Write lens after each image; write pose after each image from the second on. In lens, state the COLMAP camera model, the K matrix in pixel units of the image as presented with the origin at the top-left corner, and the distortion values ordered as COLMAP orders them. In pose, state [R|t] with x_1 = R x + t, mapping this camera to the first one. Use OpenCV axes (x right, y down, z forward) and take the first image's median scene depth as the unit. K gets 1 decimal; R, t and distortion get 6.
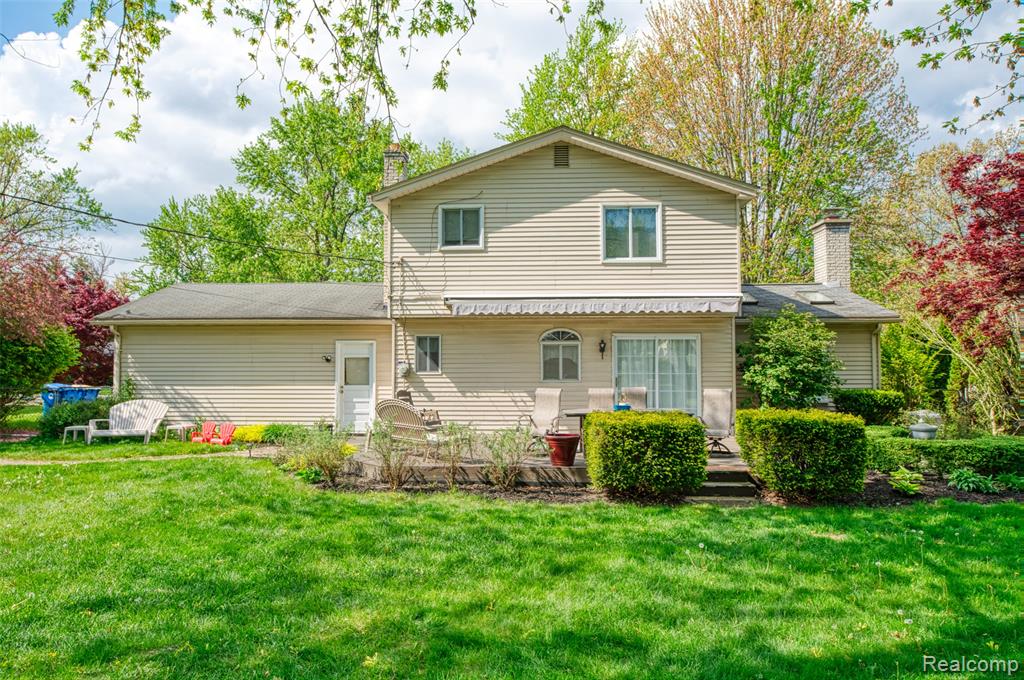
lens RADIAL K [[649.8, 0, 514.9], [0, 649.8, 339.7], [0, 0, 1]] dist [-0.009357, -0.000394]
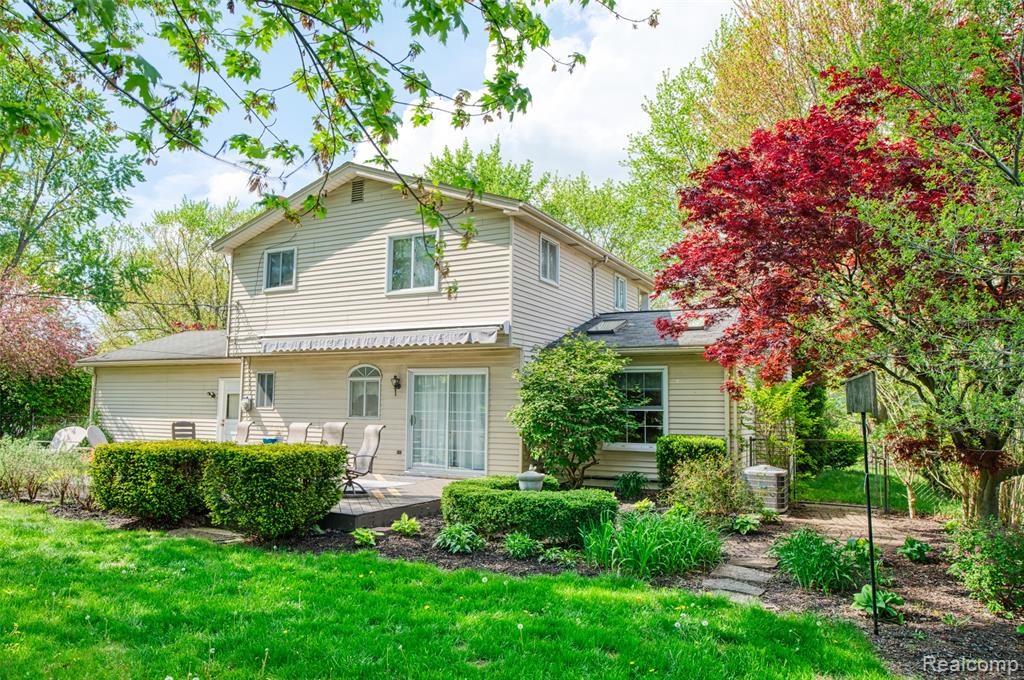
lens RADIAL K [[717.4, 0, 505.7], [0, 717.4, 343.1], [0, 0, 1]] dist [-0.000967, 0.002538]
pose [[0.900537, -0.027151, -0.433932, 0.747547], [0.001984, 0.998295, -0.058345, 0.014991], [0.434776, 0.051681, 0.899055, 0.118991]]
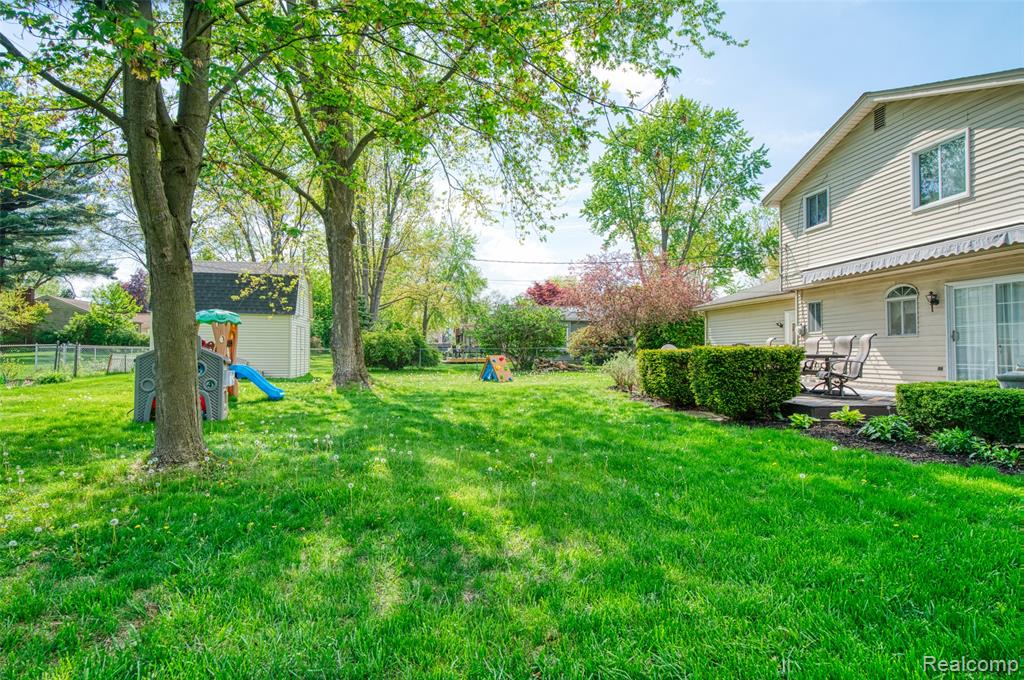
lens RADIAL K [[589.0, 0, 513.8], [0, 589.0, 333.1], [0, 0, 1]] dist [0.001284, 0.004347]
pose [[0.183798, -0.030702, -0.982484, 0.874299], [0.036358, 0.999040, -0.024417, 0.060611], [0.982291, -0.031234, 0.184738, 0.243160]]
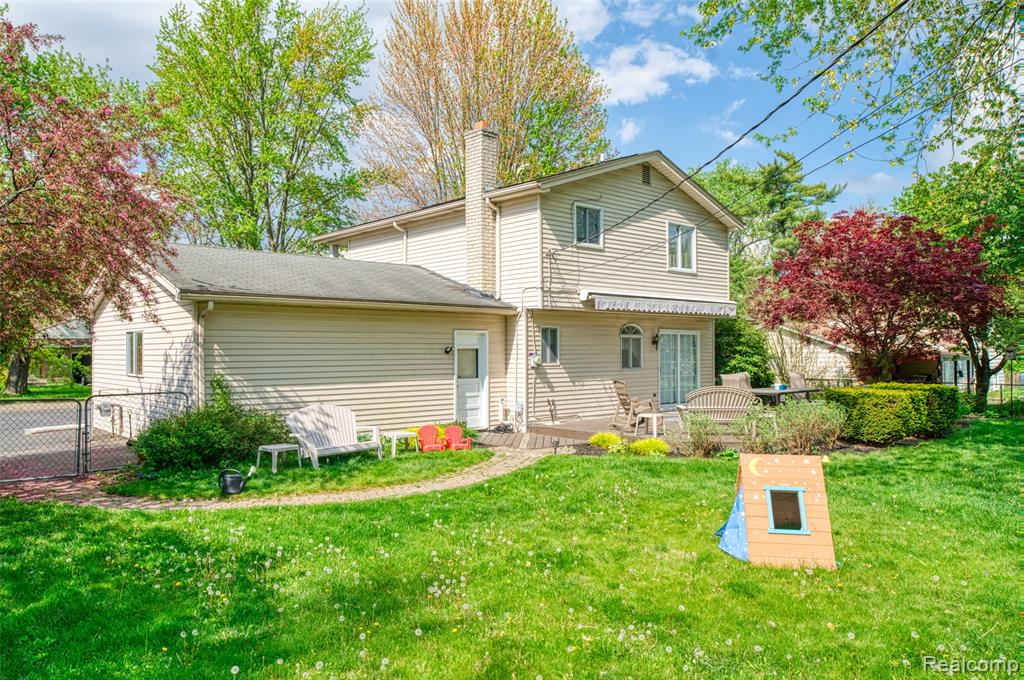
lens RADIAL K [[715.6, 0, 512.7], [0, 715.6, 339.7], [0, 0, 1]] dist [0.006633, 0.000831]
pose [[0.715800, 0.009121, 0.698245, -0.981934], [-0.025390, 0.999593, 0.012972, 0.000244], [-0.697843, -0.027014, 0.715741, 0.246242]]
